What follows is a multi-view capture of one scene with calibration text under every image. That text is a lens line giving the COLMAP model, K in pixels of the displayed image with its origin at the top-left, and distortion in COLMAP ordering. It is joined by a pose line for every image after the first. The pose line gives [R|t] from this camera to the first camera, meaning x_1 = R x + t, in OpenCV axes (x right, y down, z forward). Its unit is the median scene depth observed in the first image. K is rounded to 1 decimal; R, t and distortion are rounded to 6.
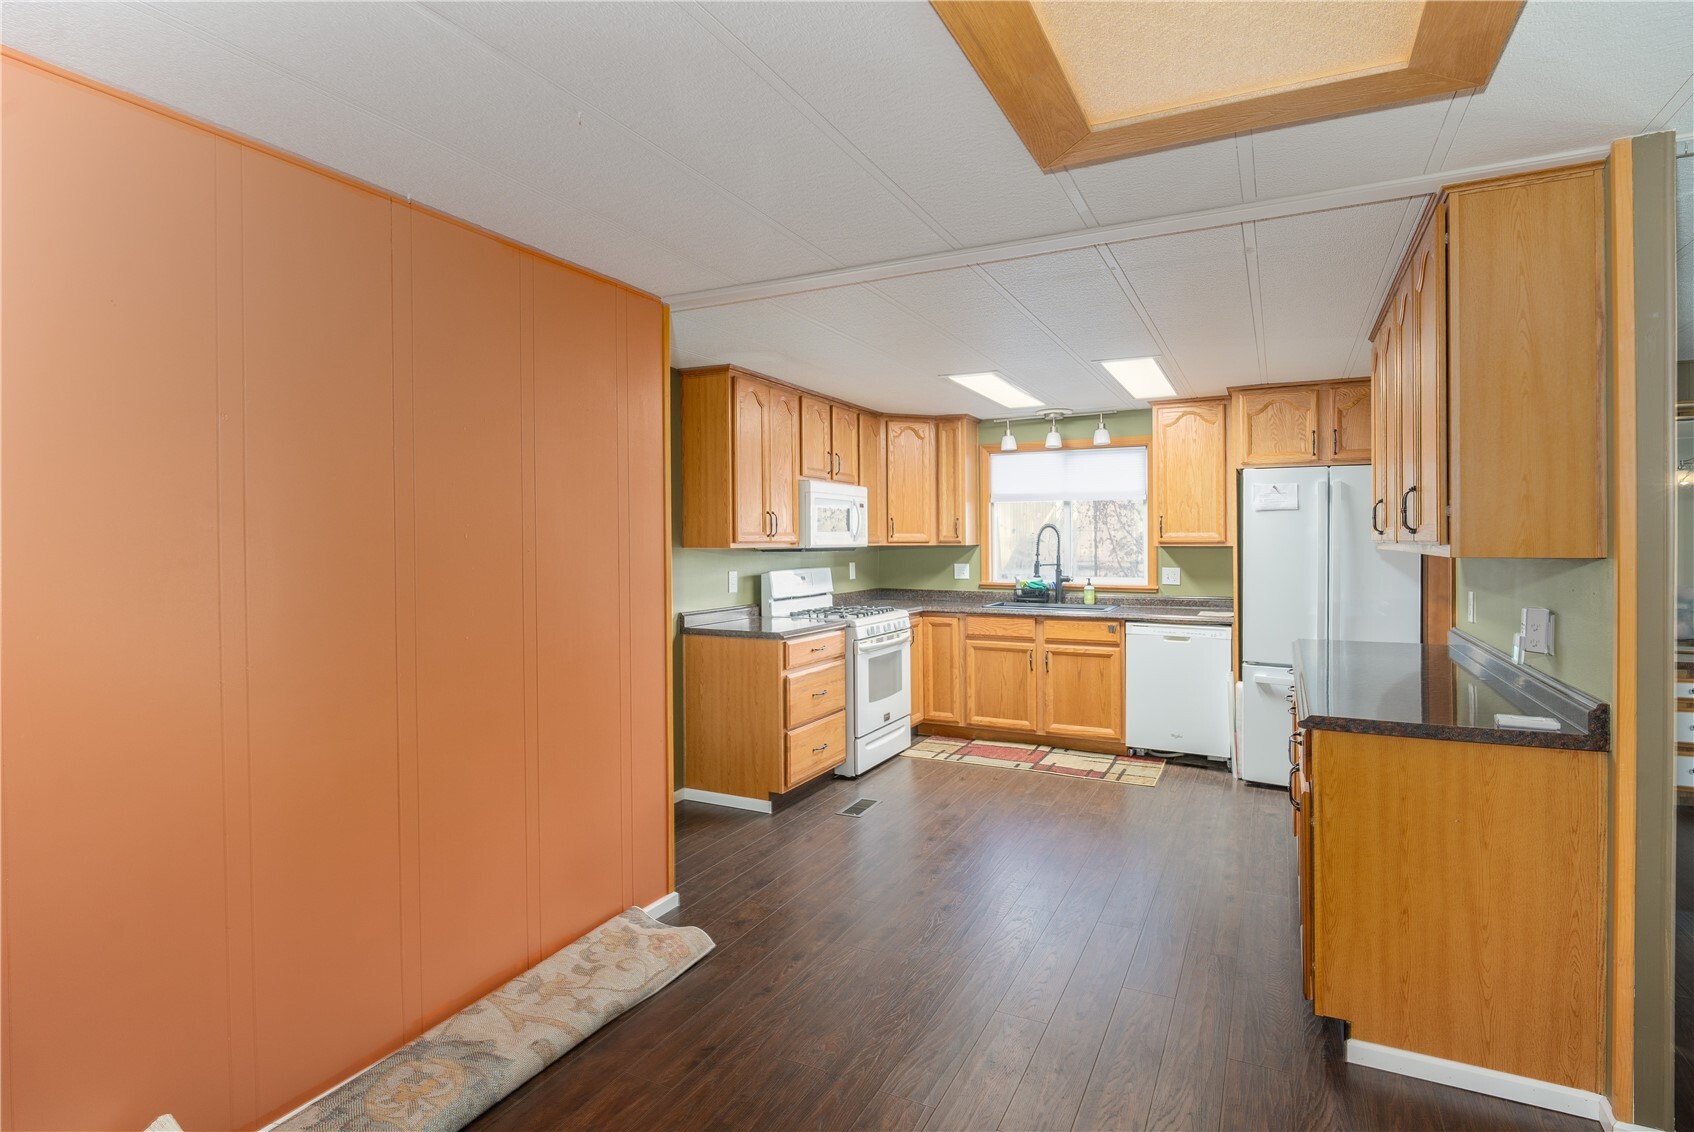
lens RADIAL K [[820.2, 0, 864.0], [0, 820.2, 522.8], [0, 0, 1]] dist [-0.010578, 0.005569]
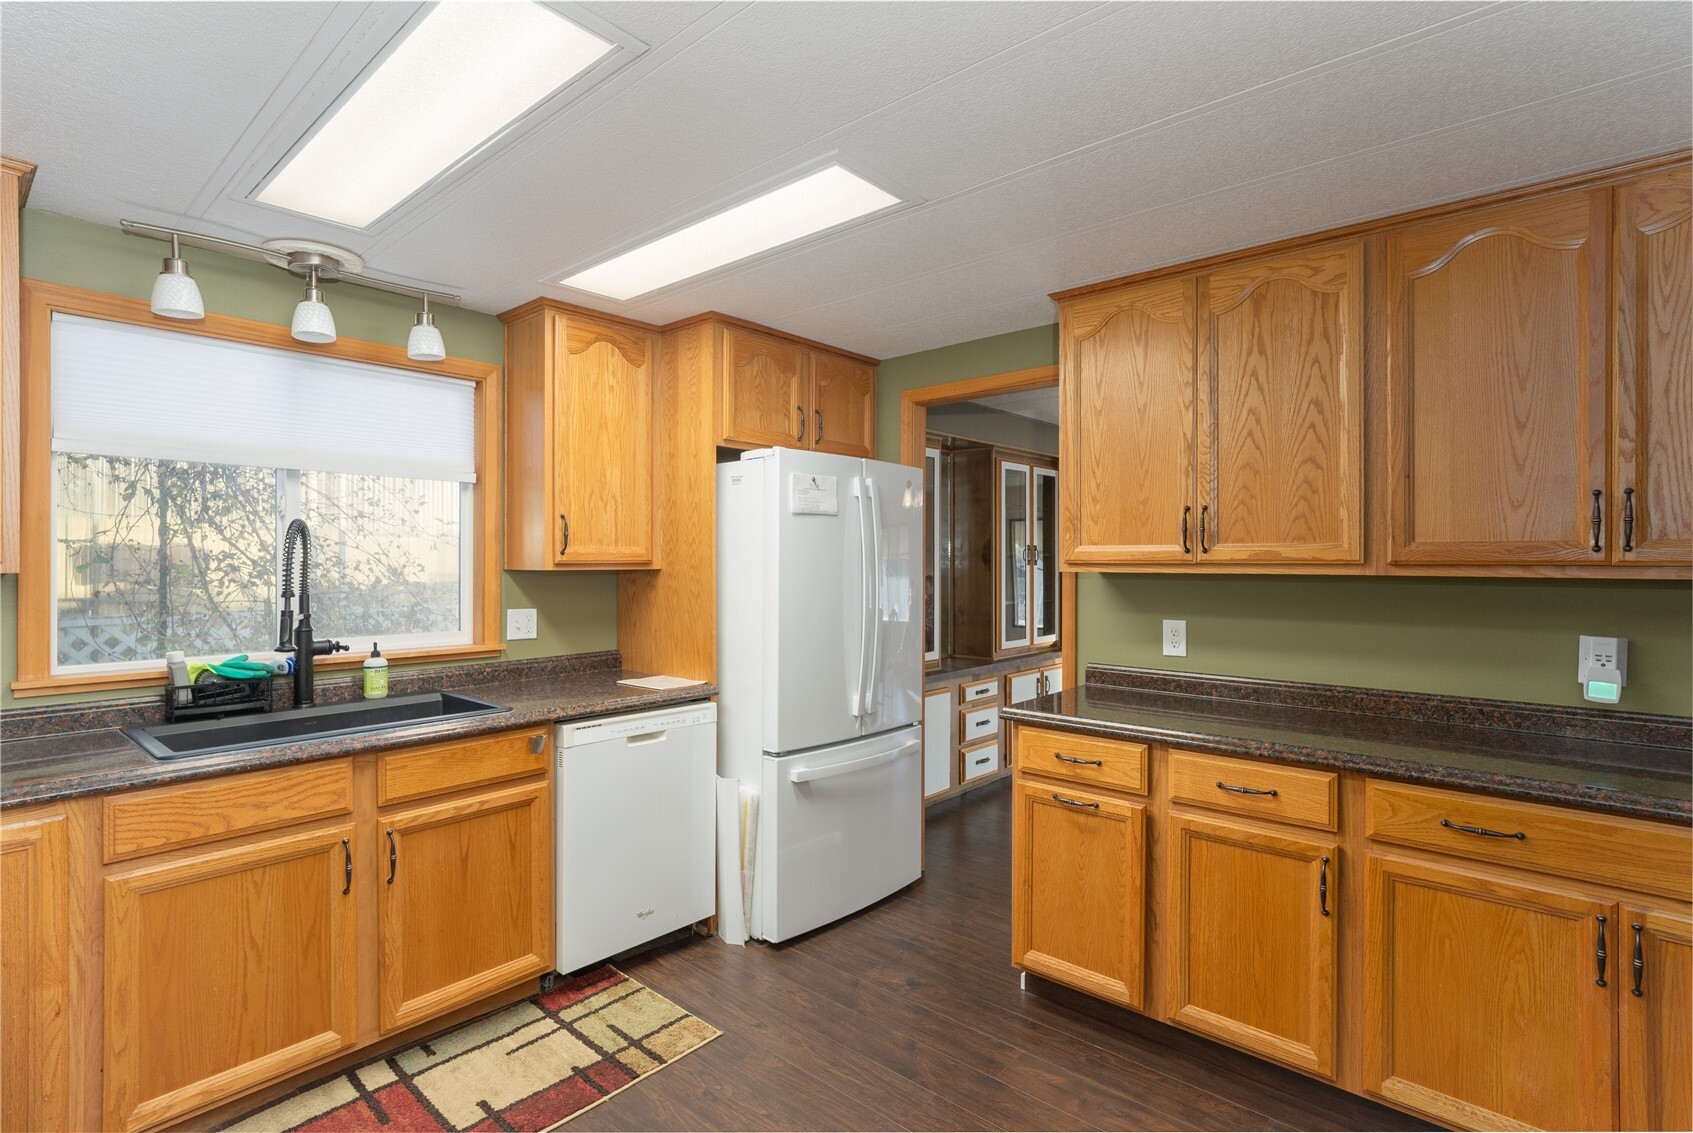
lens RADIAL K [[819.7, 0, 852.9], [0, 819.7, 549.0], [0, 0, 1]] dist [-0.010578, 0.005569]
pose [[0.257898, 0.016792, 0.966026, -0.109219], [-0.021409, 0.999703, -0.011662, 0.016388], [-0.965935, -0.017674, 0.258181, 0.667146]]
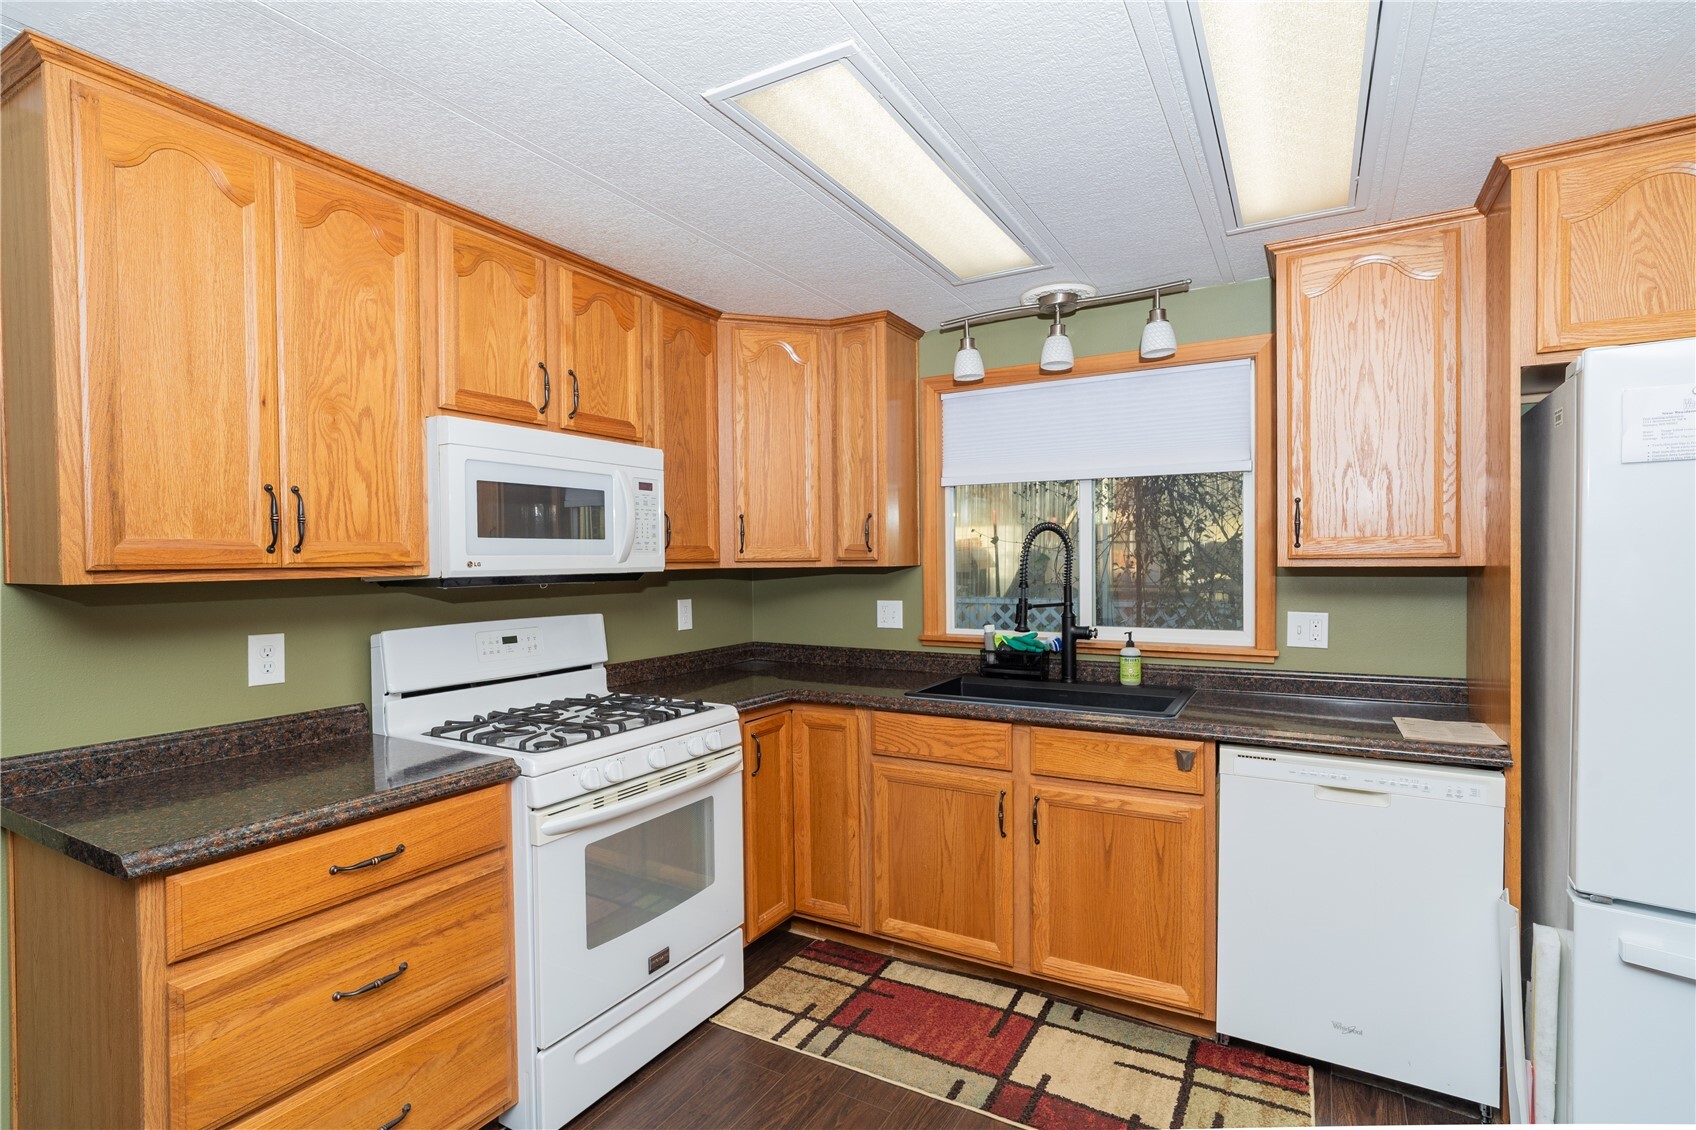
lens RADIAL K [[821.1, 0, 833.2], [0, 821.1, 565.4], [0, 0, 1]] dist [-0.010578, 0.005569]
pose [[0.997167, -0.006435, -0.074942, 0.143226], [0.008760, 0.999489, 0.030744, 0.011678], [0.074706, -0.031313, 0.996714, 0.531935]]
